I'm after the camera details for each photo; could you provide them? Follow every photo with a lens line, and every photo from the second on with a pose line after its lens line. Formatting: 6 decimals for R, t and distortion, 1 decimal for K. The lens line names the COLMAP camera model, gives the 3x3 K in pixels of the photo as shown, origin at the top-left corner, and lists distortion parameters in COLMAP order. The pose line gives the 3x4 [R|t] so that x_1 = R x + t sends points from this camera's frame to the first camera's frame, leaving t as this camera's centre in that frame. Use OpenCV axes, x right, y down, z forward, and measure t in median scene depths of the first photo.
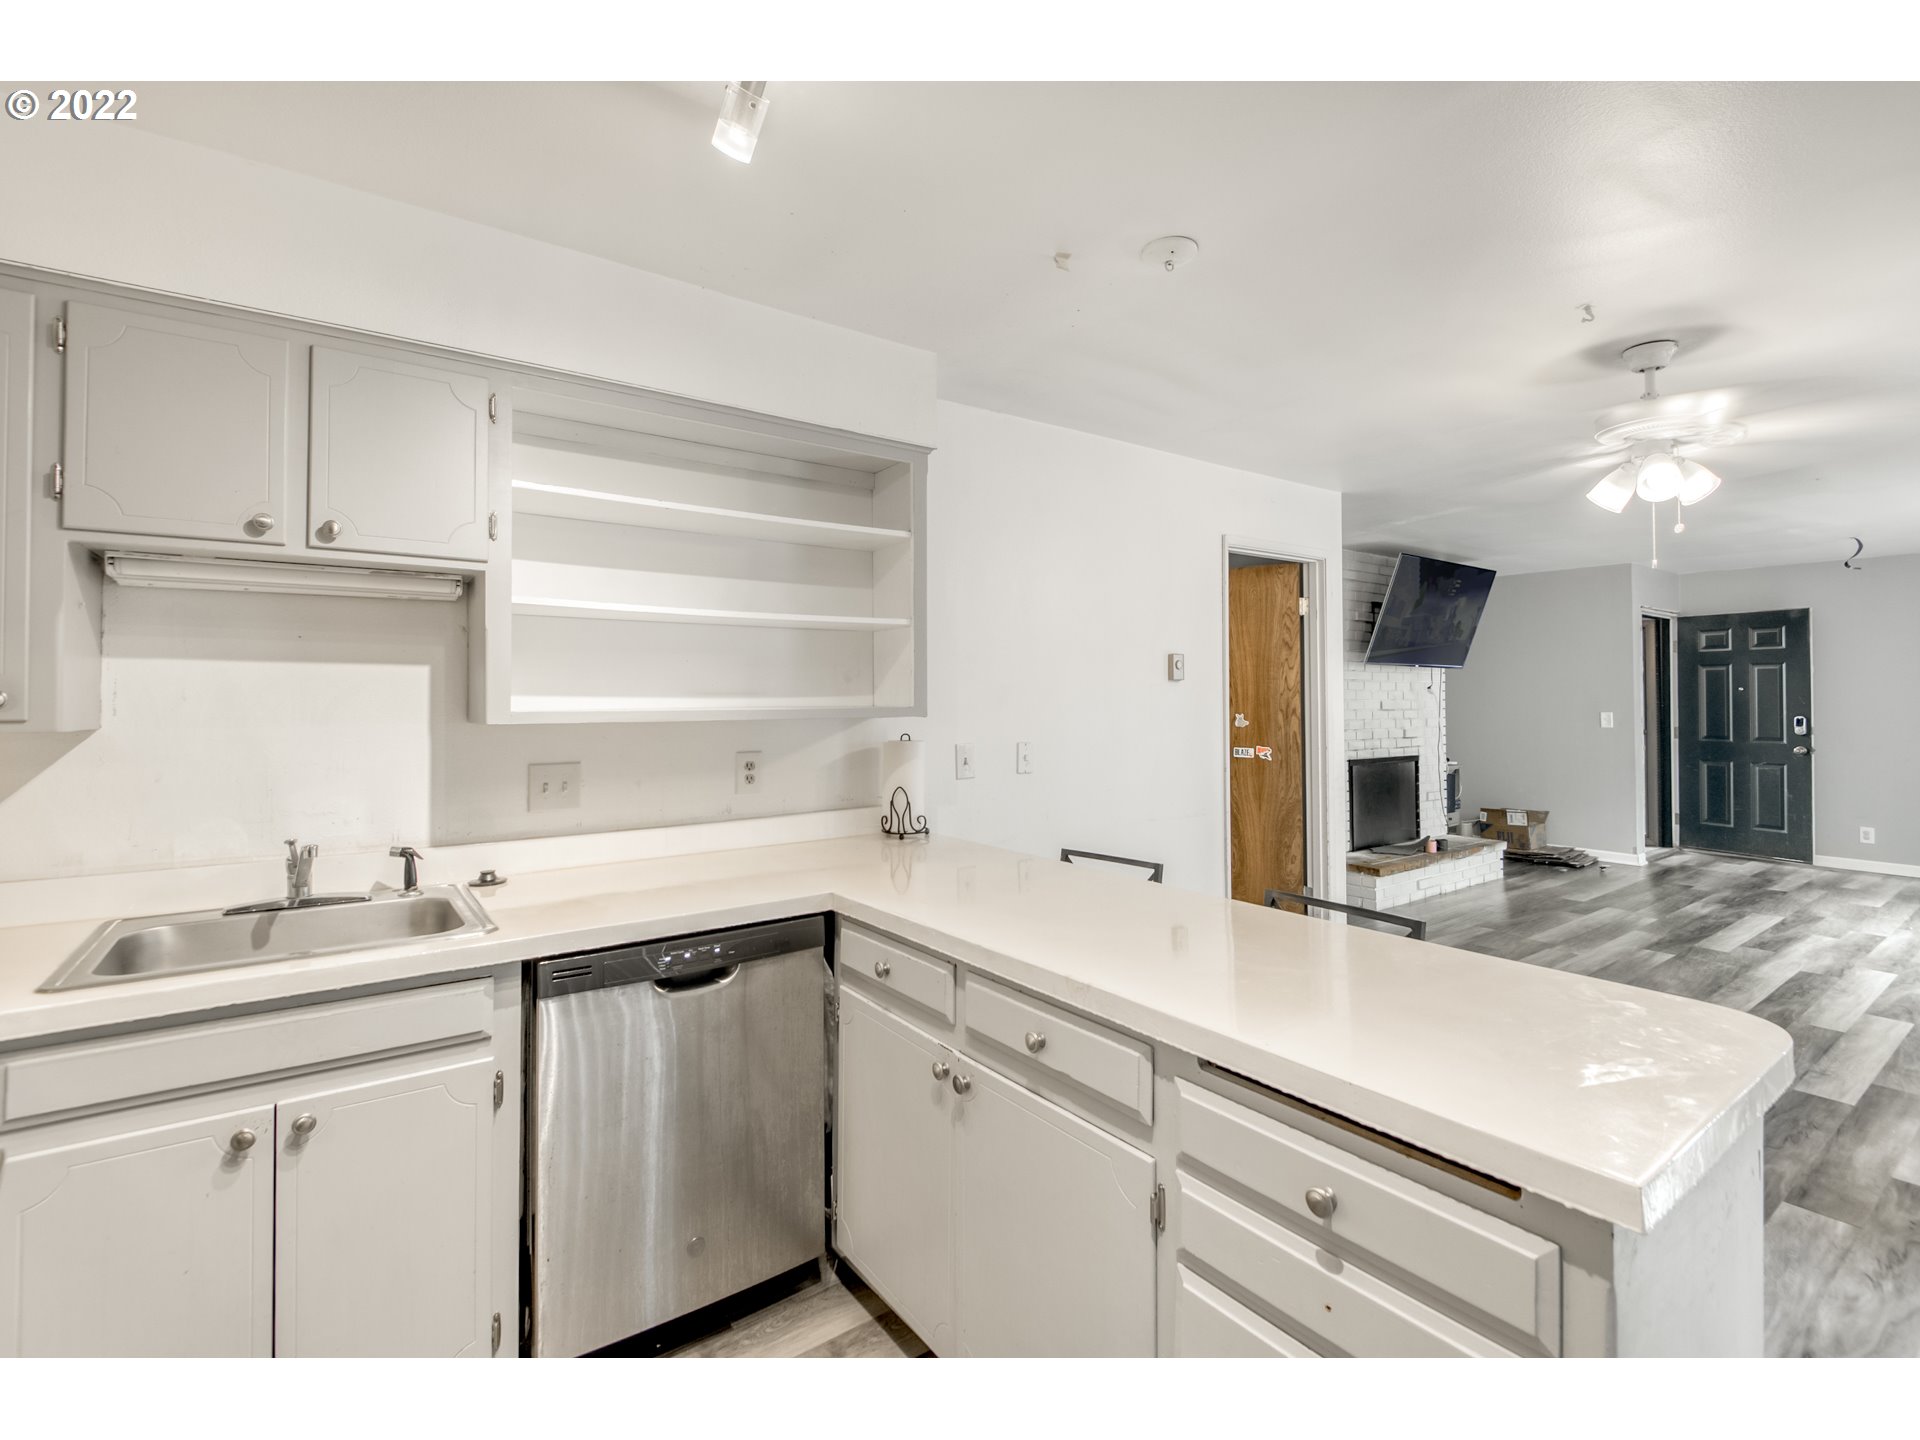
lens RADIAL K [[866.0, 0, 966.5], [0, 866.0, 688.3], [0, 0, 1]] dist [0.022349, -0.015066]
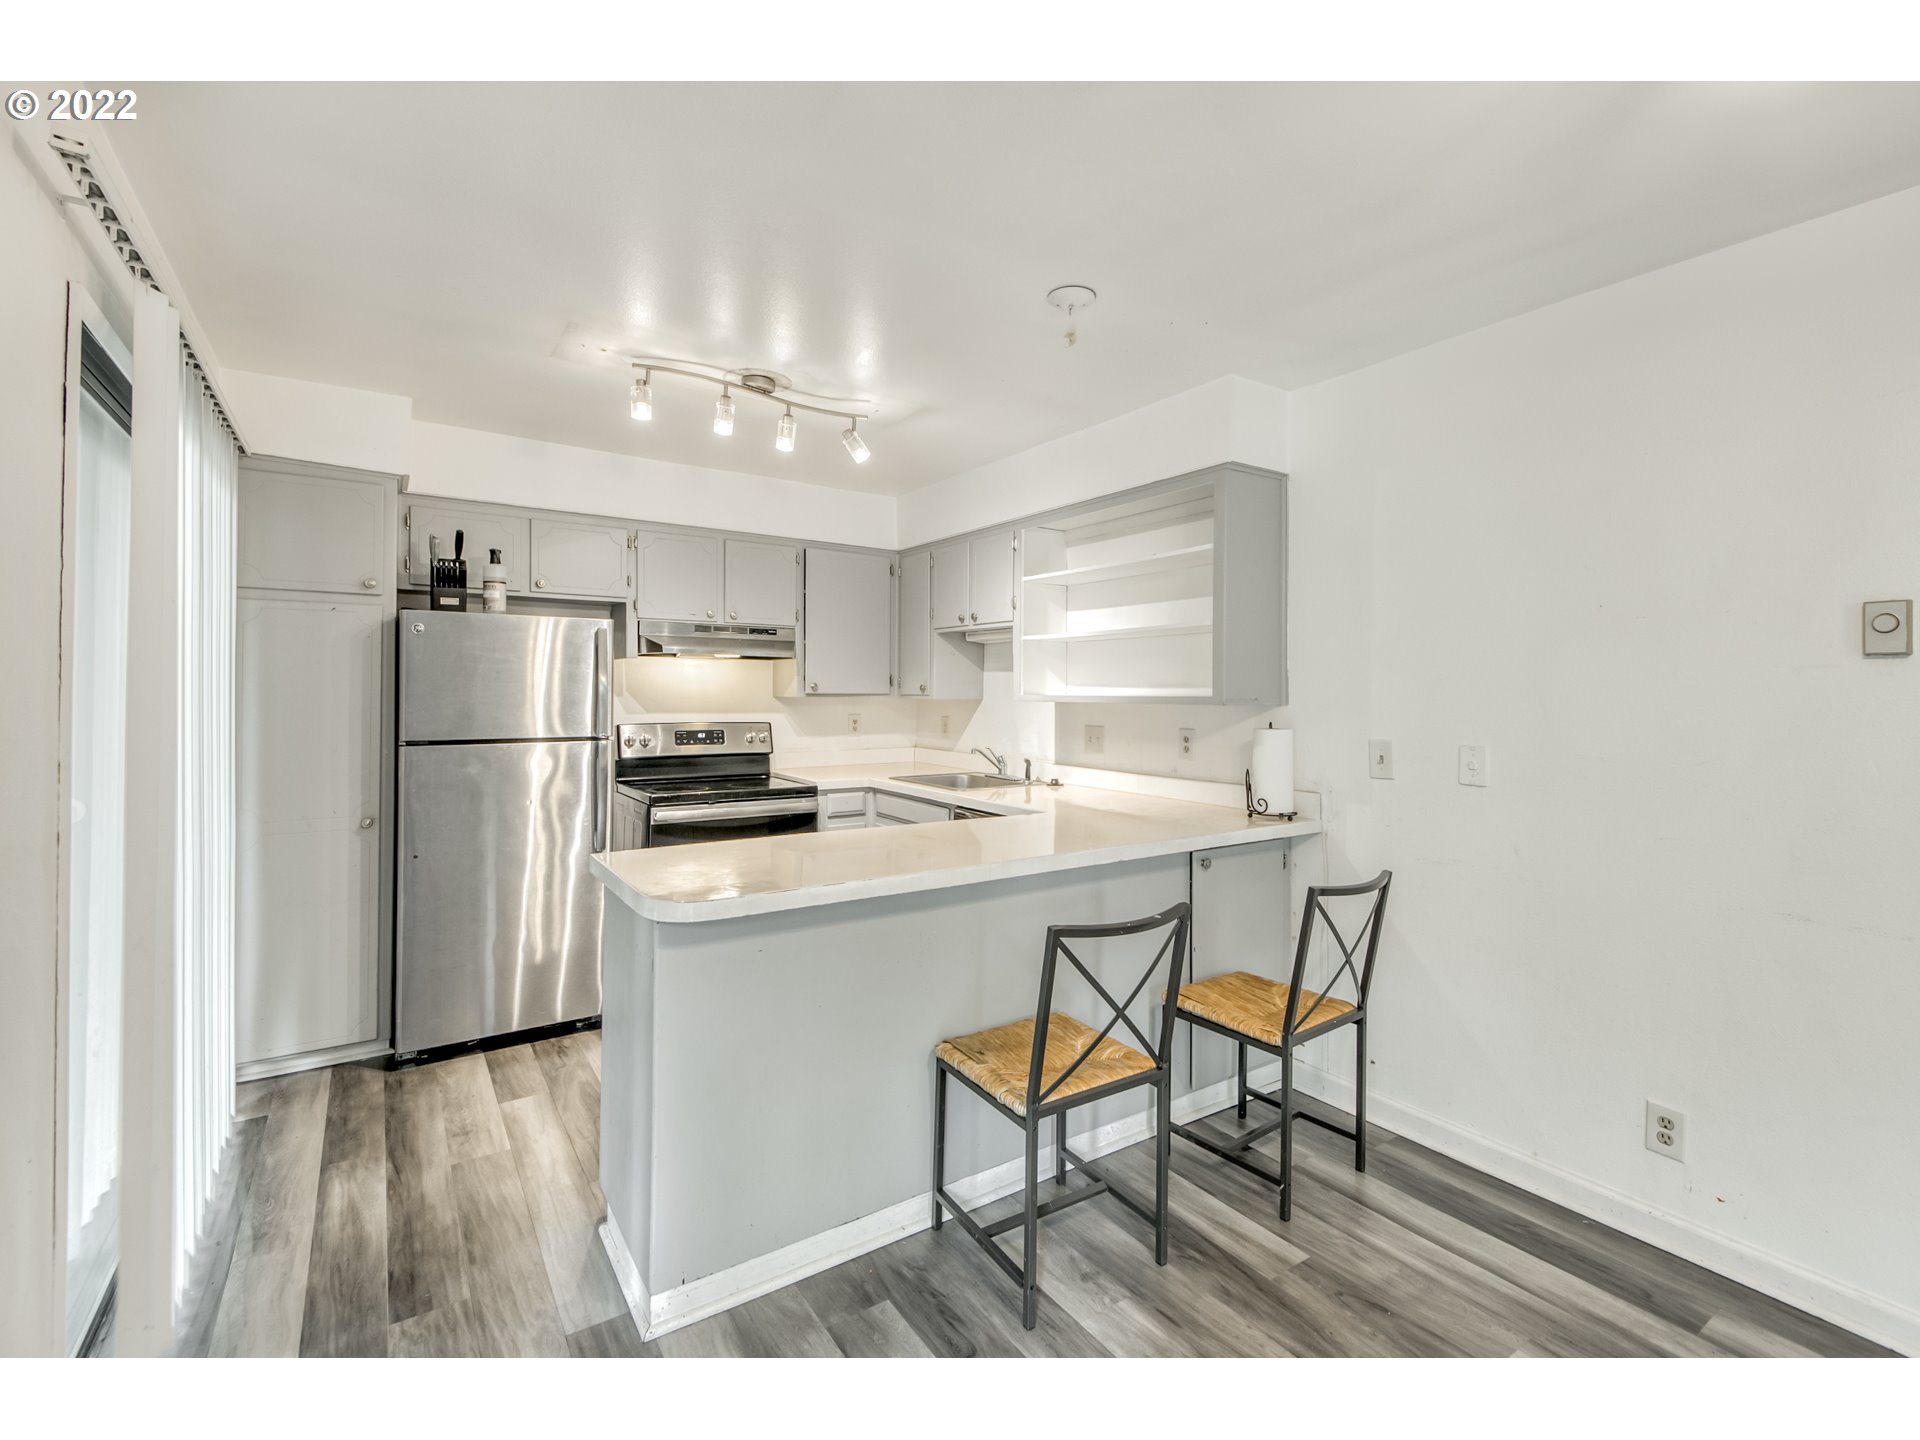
lens RADIAL K [[914.1, 0, 955.0], [0, 914.1, 689.2], [0, 0, 1]] dist [0.095951, 0.000405]
pose [[-0.061250, 0.004248, -0.998113, 1.098178], [0.009167, 0.999951, 0.003693, 0.004064], [0.998080, -0.008924, -0.061286, 0.685767]]
